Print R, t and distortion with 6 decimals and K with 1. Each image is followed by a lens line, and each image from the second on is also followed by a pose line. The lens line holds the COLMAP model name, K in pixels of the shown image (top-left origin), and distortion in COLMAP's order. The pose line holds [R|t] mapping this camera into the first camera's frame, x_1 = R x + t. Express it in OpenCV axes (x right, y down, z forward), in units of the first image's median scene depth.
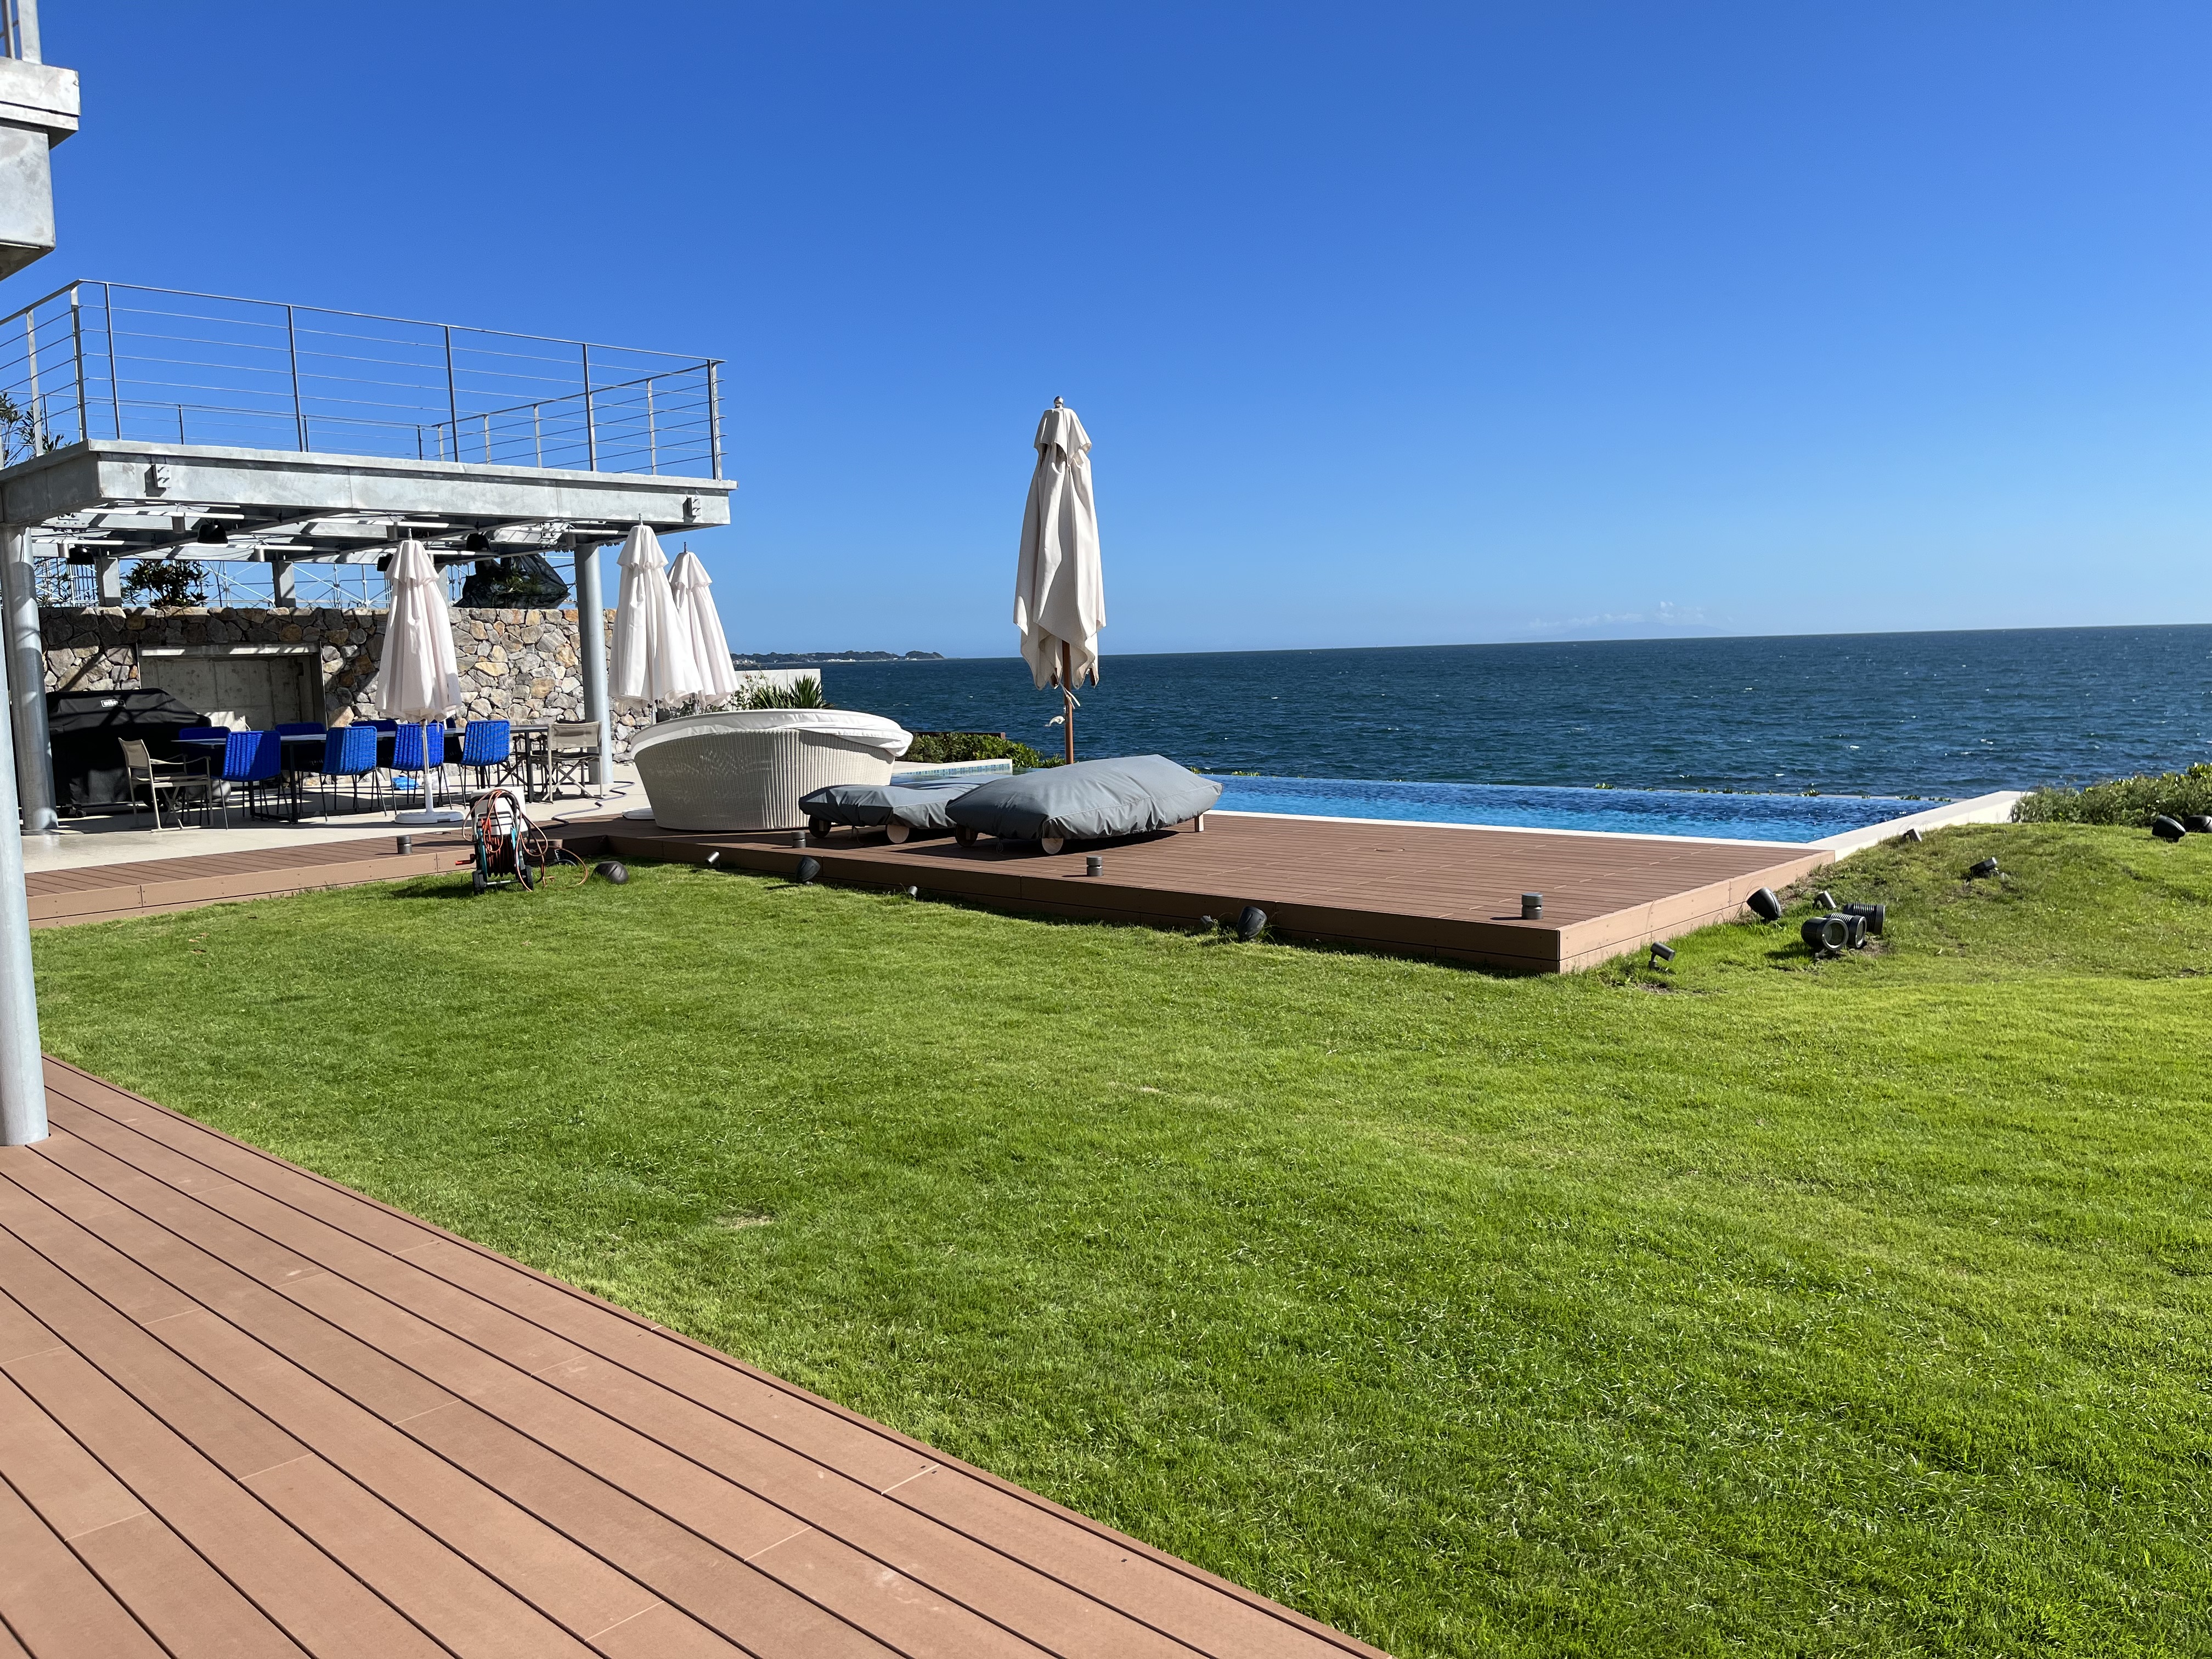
lens RADIAL K [[1681.4, 0, 1108.3], [0, 1681.4, 839.9], [0, 0, 1]] dist [0.041056, -0.030282]
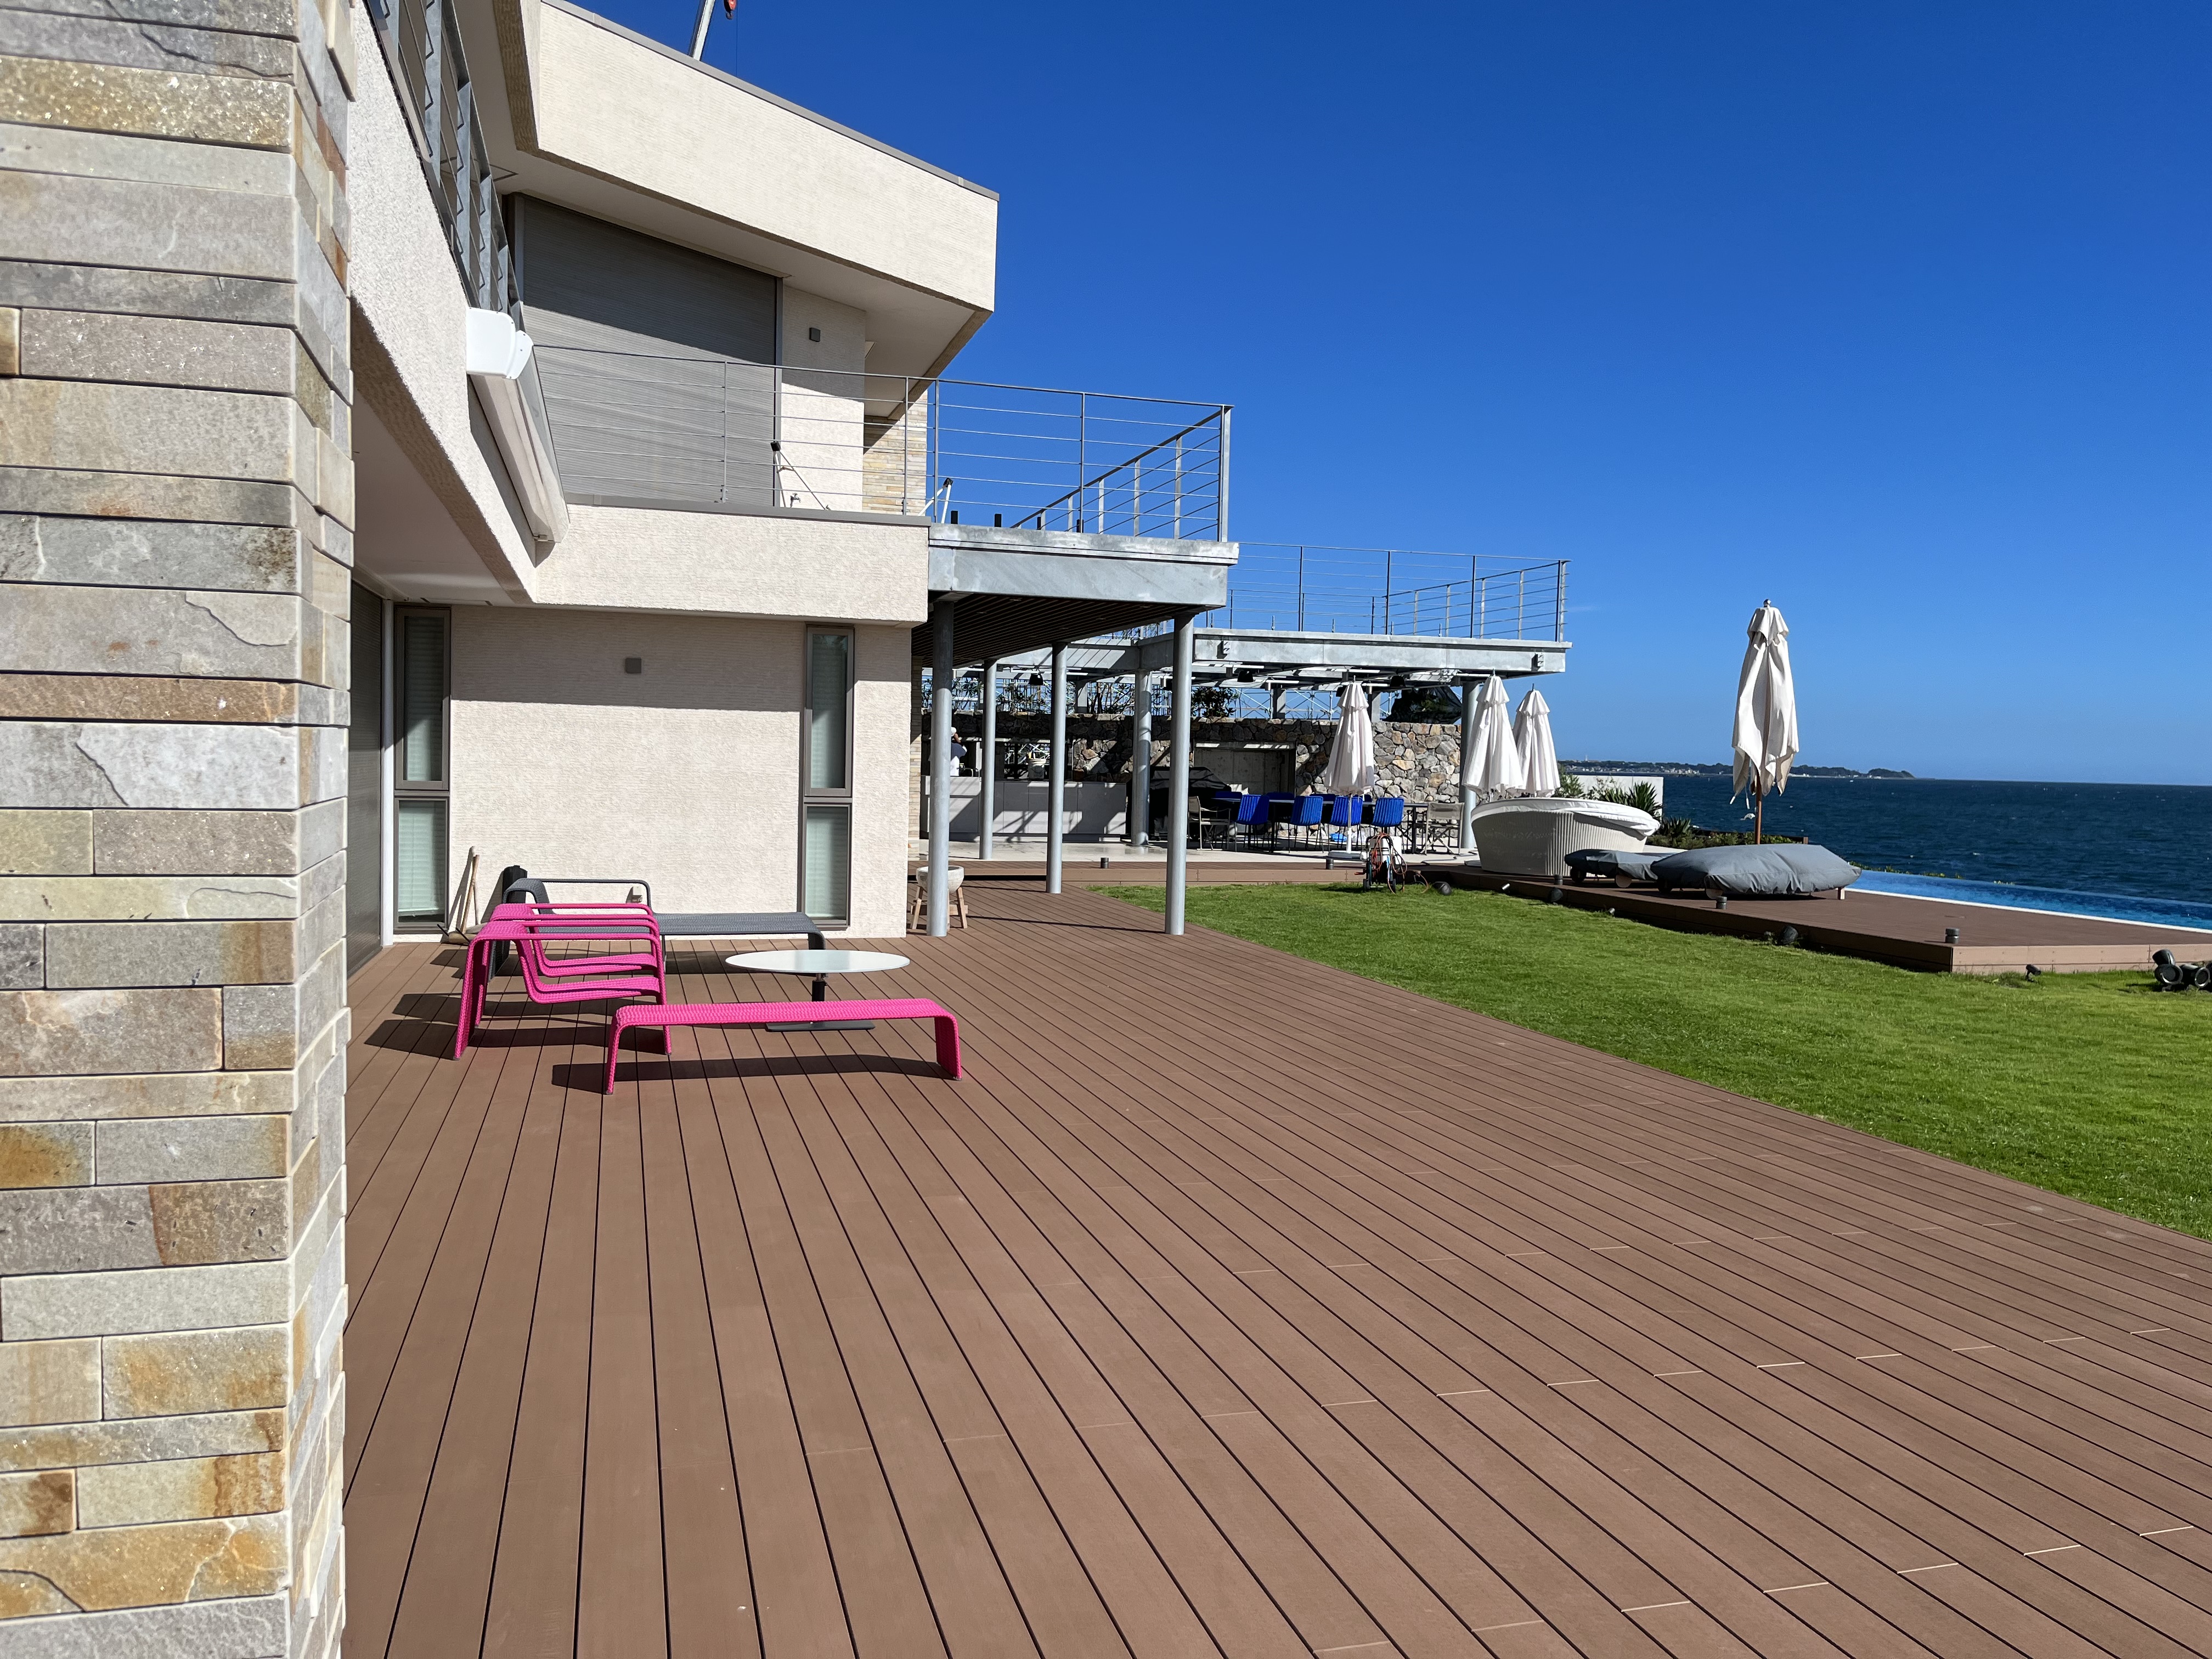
lens RADIAL K [[1681.4, 0, 1103.5], [0, 1681.4, 832.2], [0, 0, 1]] dist [0.041056, -0.030282]
pose [[0.853140, 0.069251, -0.517065, 0.216314], [-0.103273, 0.993954, -0.037276, 0.047309], [0.511358, 0.085200, 0.855134, -0.466587]]
